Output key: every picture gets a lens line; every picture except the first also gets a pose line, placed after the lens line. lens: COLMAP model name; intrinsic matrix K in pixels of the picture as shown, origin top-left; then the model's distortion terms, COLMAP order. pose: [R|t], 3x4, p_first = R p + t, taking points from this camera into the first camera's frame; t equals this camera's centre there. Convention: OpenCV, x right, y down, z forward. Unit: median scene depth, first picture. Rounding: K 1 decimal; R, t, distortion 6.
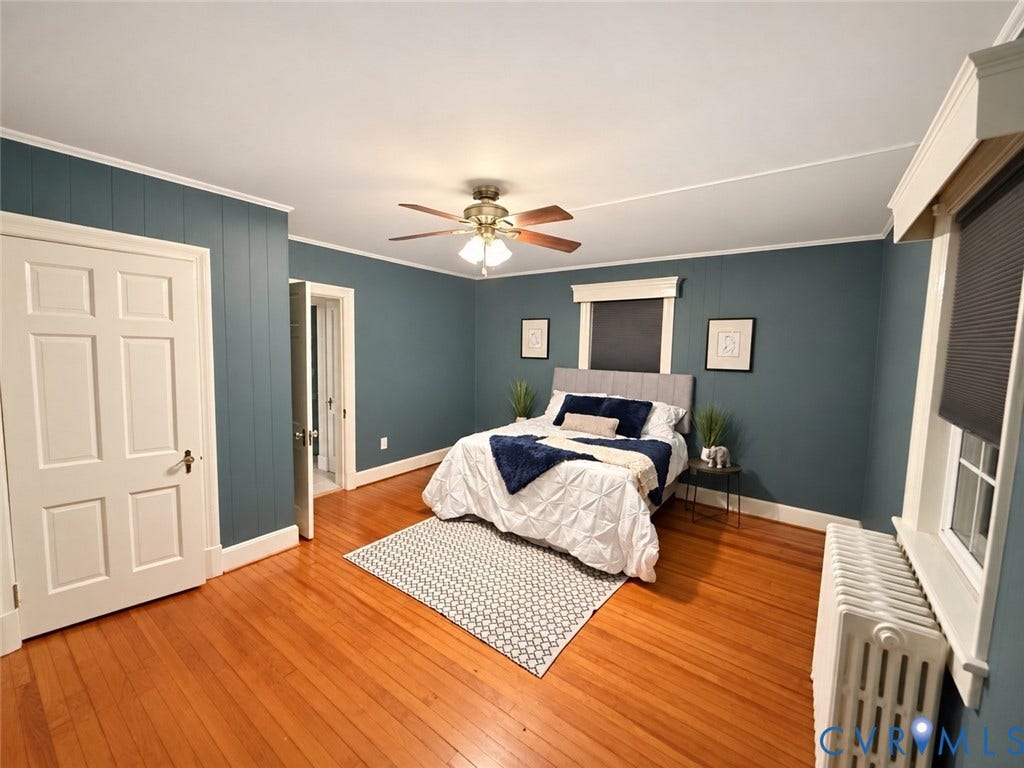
lens RADIAL K [[411.2, 0, 512.0], [0, 411.2, 384.0], [0, 0, 1]] dist [0.013489, 0.000017]
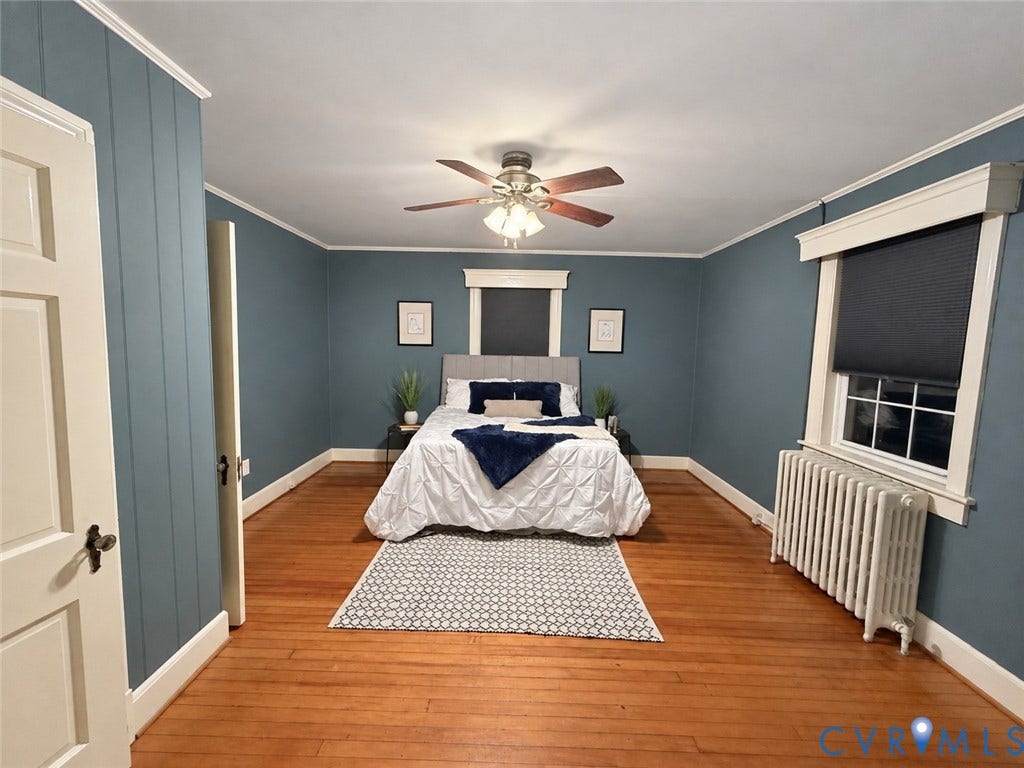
lens RADIAL K [[410.9, 0, 512.8], [0, 410.9, 380.3], [0, 0, 1]] dist [0.011983, -0.000062]
pose [[0.806833, -0.060181, 0.587707, -0.493221], [0.052567, 0.998165, 0.030046, -0.002448], [-0.588437, 0.006652, 0.808516, 0.224918]]
